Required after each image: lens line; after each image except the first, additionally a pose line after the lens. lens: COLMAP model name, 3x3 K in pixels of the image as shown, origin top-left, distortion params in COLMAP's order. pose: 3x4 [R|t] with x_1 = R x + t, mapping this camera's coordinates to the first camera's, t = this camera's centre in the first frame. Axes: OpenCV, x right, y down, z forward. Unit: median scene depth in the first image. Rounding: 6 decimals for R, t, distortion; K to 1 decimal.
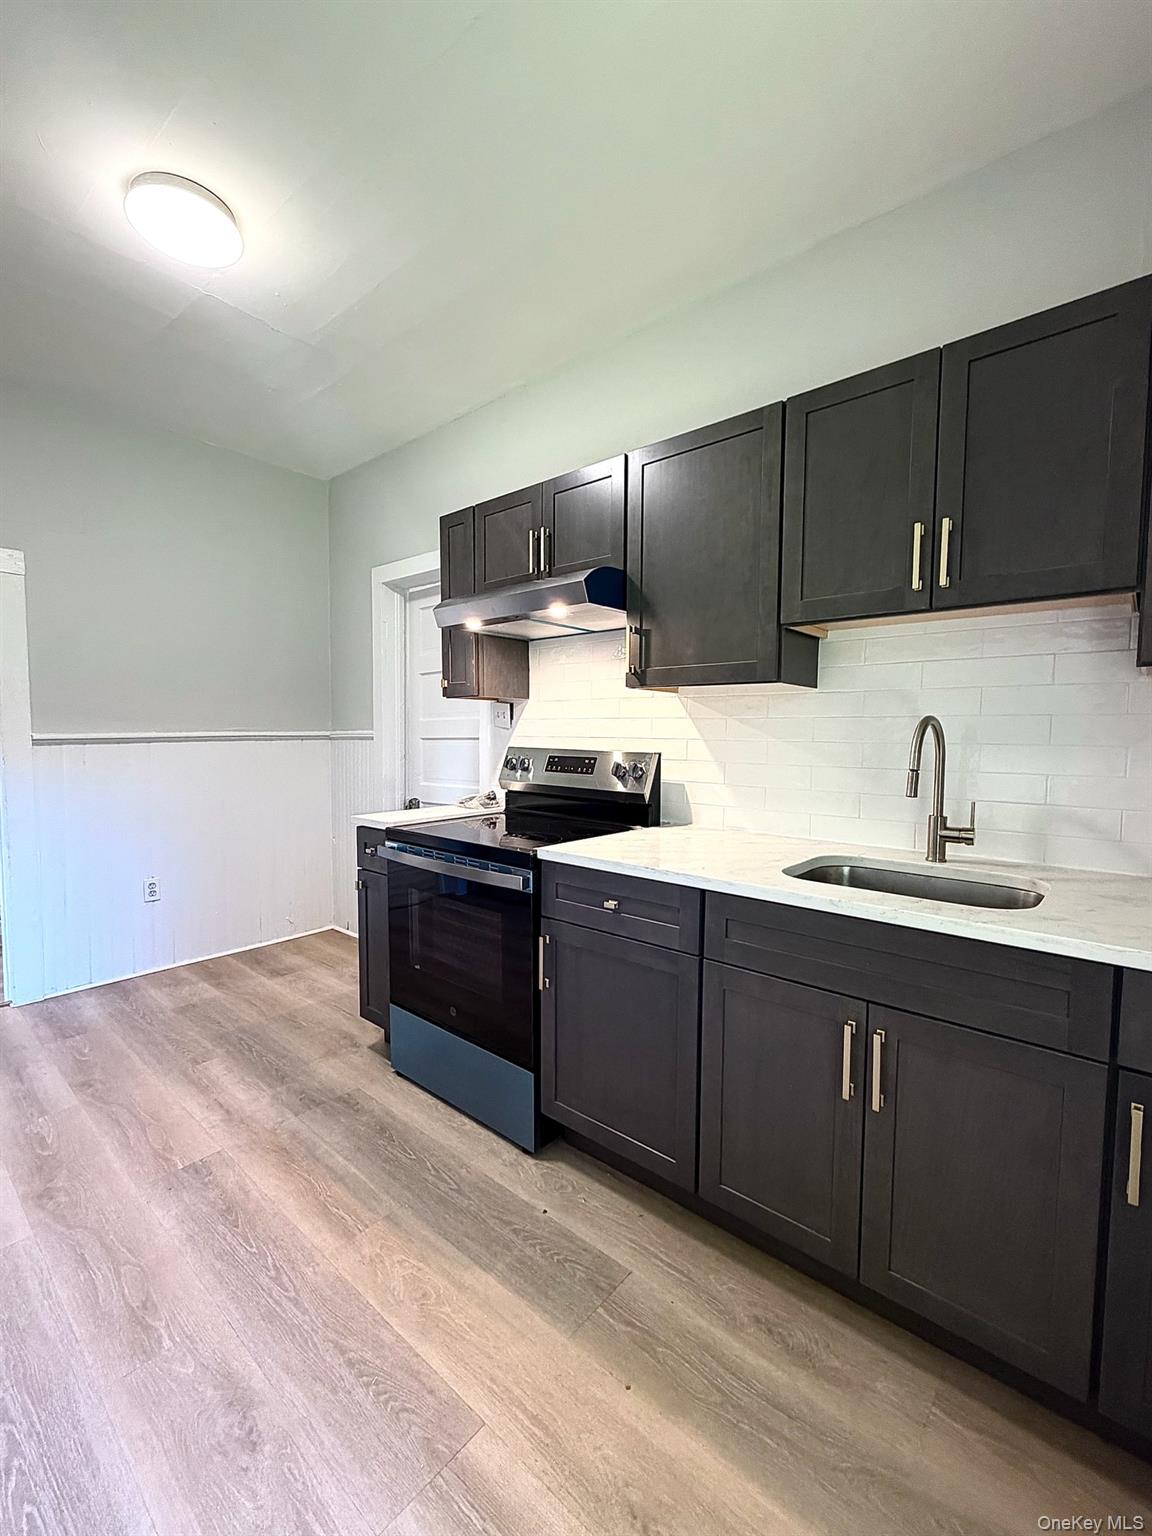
lens RADIAL K [[631.9, 0, 576.0], [0, 631.9, 768.0], [0, 0, 1]] dist [-0.000394, 0.000226]
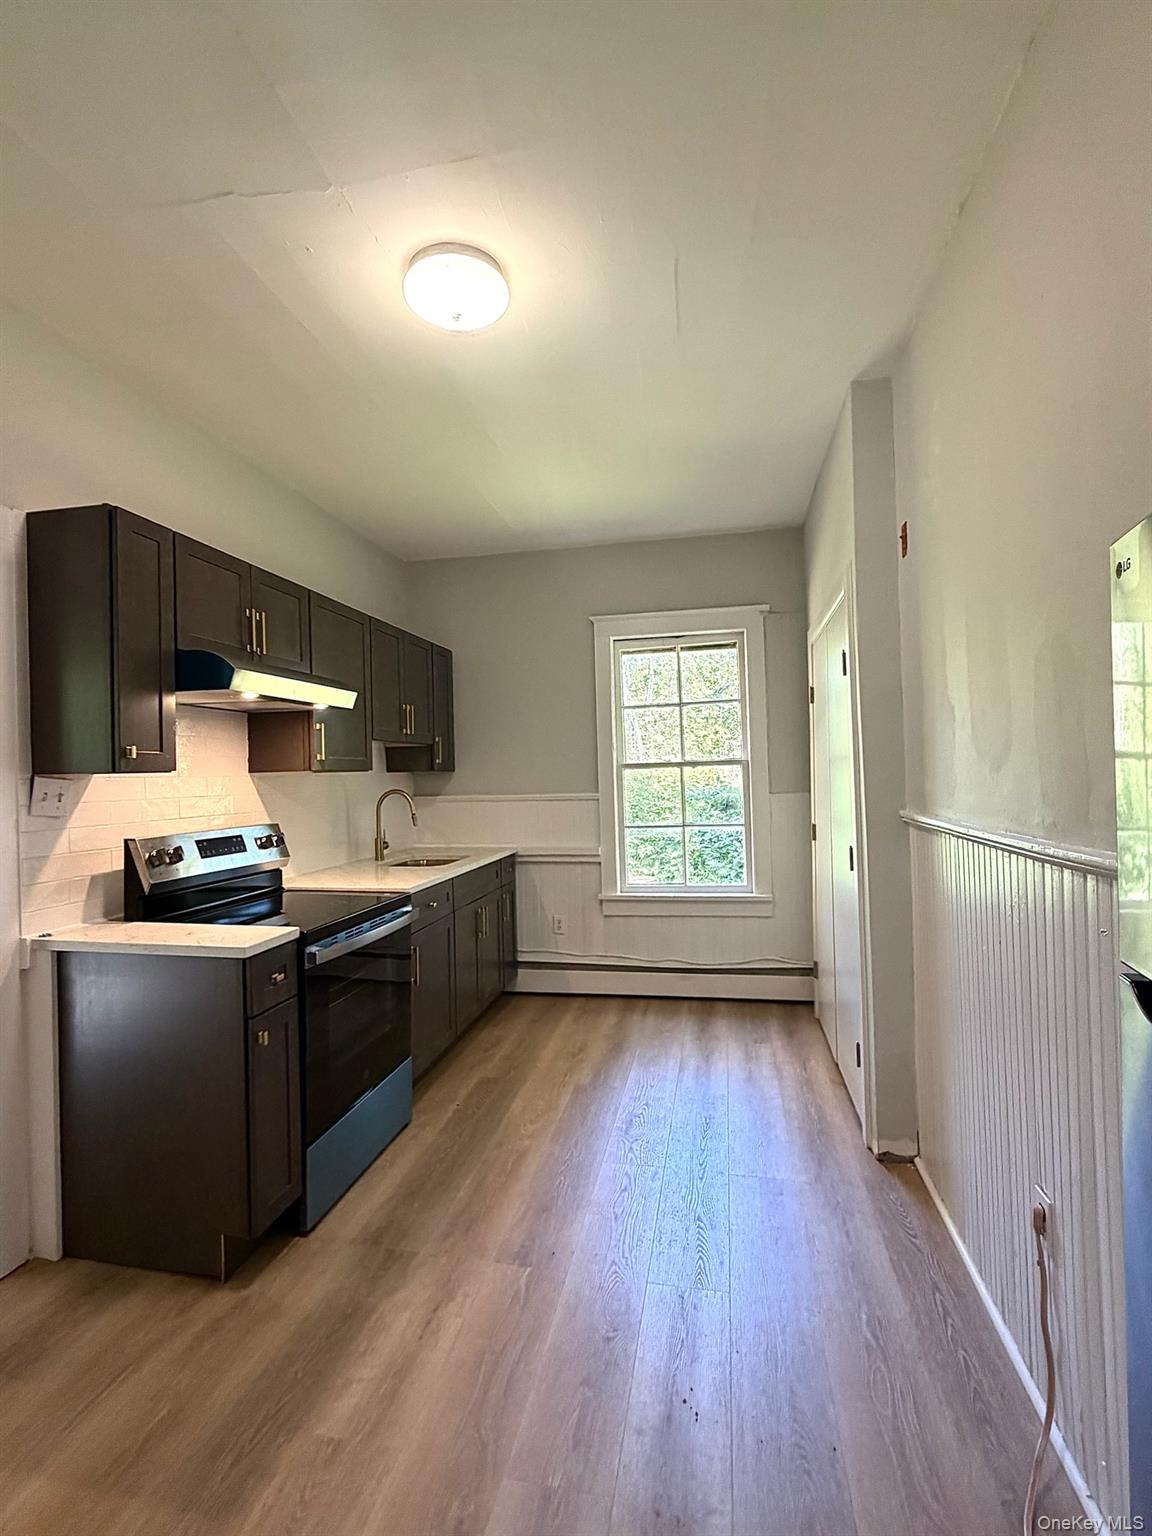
lens RADIAL K [[719.2, 0, 568.5], [0, 719.2, 764.4], [0, 0, 1]] dist [-0.000940, -0.000923]
pose [[-0.464680, 0.017056, 0.885314, -1.364848], [0.076813, 0.996822, 0.021113, -0.124271], [-0.882141, 0.077814, -0.464513, 1.167252]]
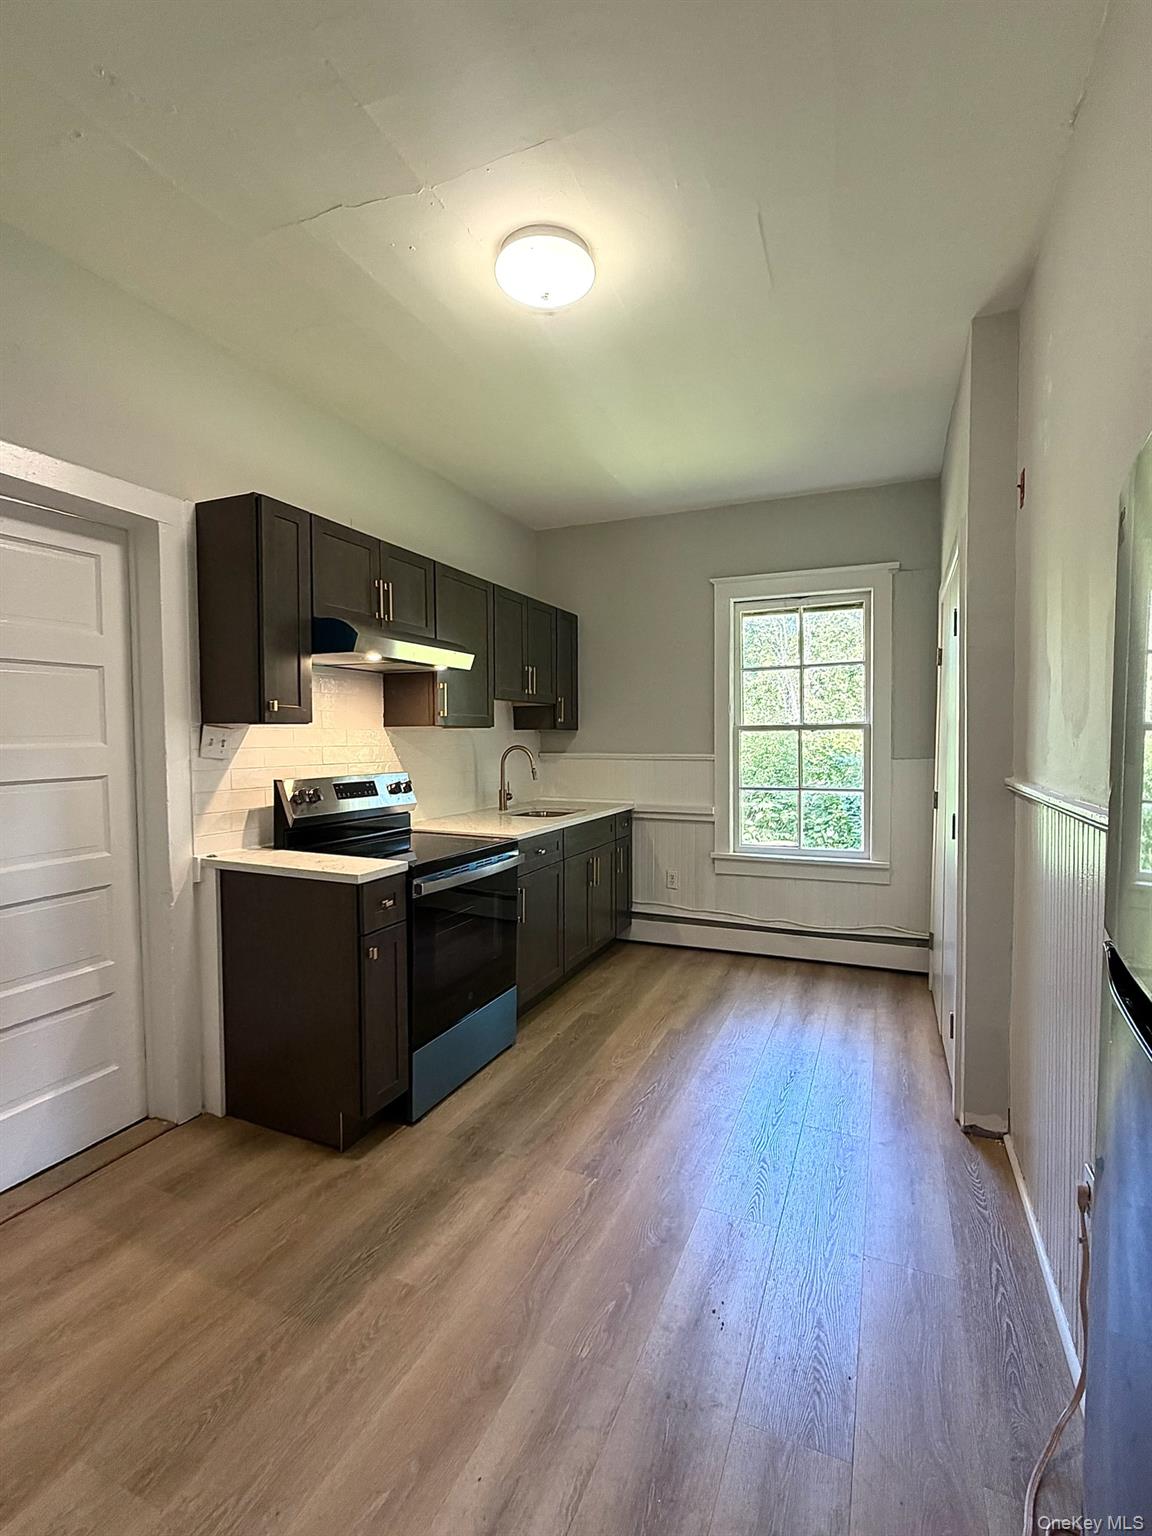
lens RADIAL K [[704.3, 0, 576.7], [0, 704.3, 761.9], [0, 0, 1]] dist [-0.001463, -0.000231]
pose [[-0.274202, -0.038272, 0.960910, -1.441619], [0.061097, 0.996496, 0.057124, -0.111682], [-0.959729, 0.074372, -0.270903, 1.085925]]
